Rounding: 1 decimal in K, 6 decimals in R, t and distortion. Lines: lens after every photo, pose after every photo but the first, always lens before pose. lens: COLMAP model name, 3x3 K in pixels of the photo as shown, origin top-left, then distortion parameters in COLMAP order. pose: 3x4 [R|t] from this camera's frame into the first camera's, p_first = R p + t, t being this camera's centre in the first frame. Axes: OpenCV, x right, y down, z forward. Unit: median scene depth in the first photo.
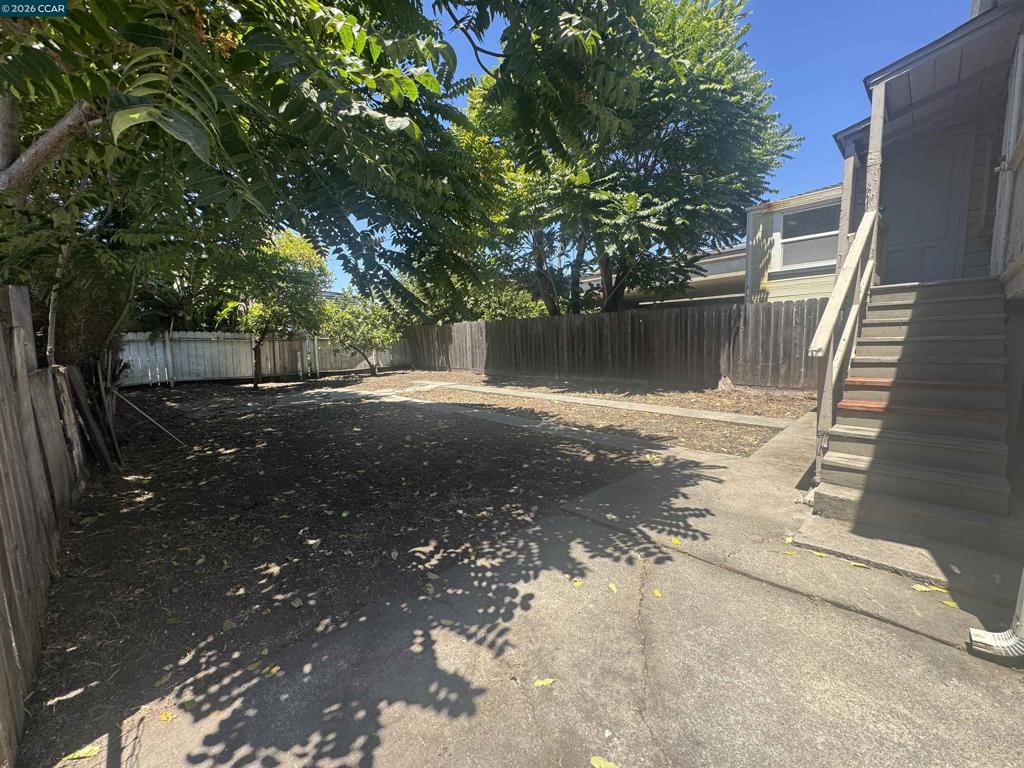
lens RADIAL K [[410.0, 0, 513.9], [0, 410.0, 387.1], [0, 0, 1]] dist [-0.004980, 0.000863]
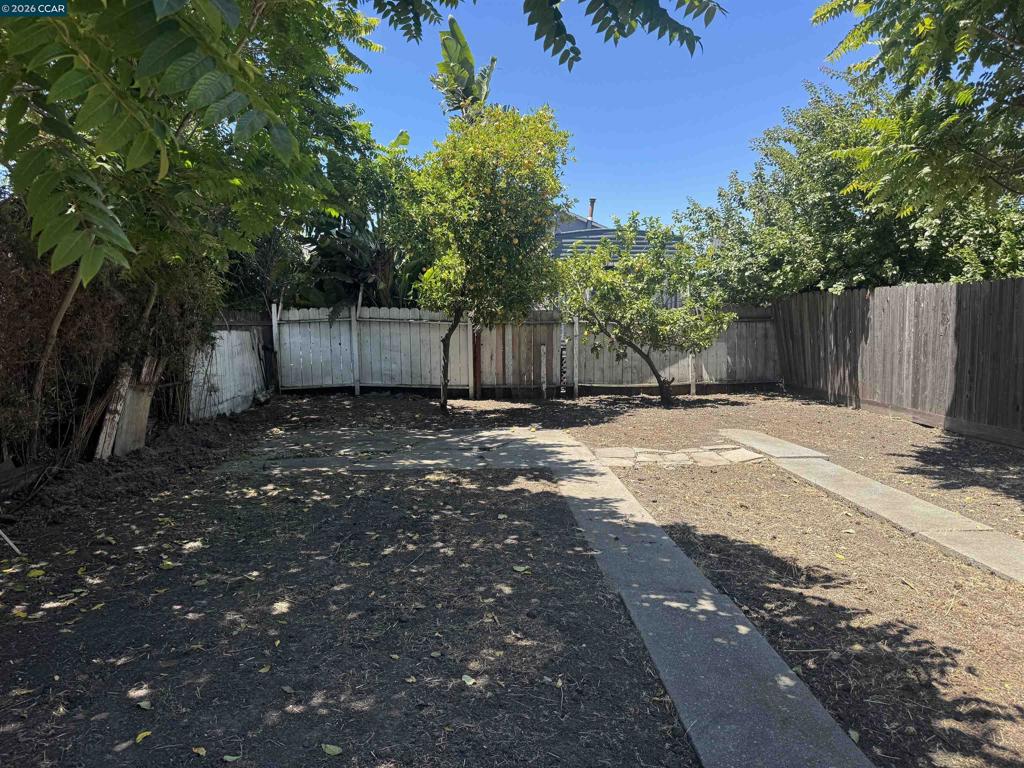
lens RADIAL K [[721.2, 0, 517.2], [0, 721.2, 392.6], [0, 0, 1]] dist [0.036477, -0.046813]
pose [[0.745384, 0.086001, -0.661065, 0.080202], [-0.091243, 0.995473, 0.026624, -0.053196], [0.660362, 0.040473, 0.749856, 0.311111]]
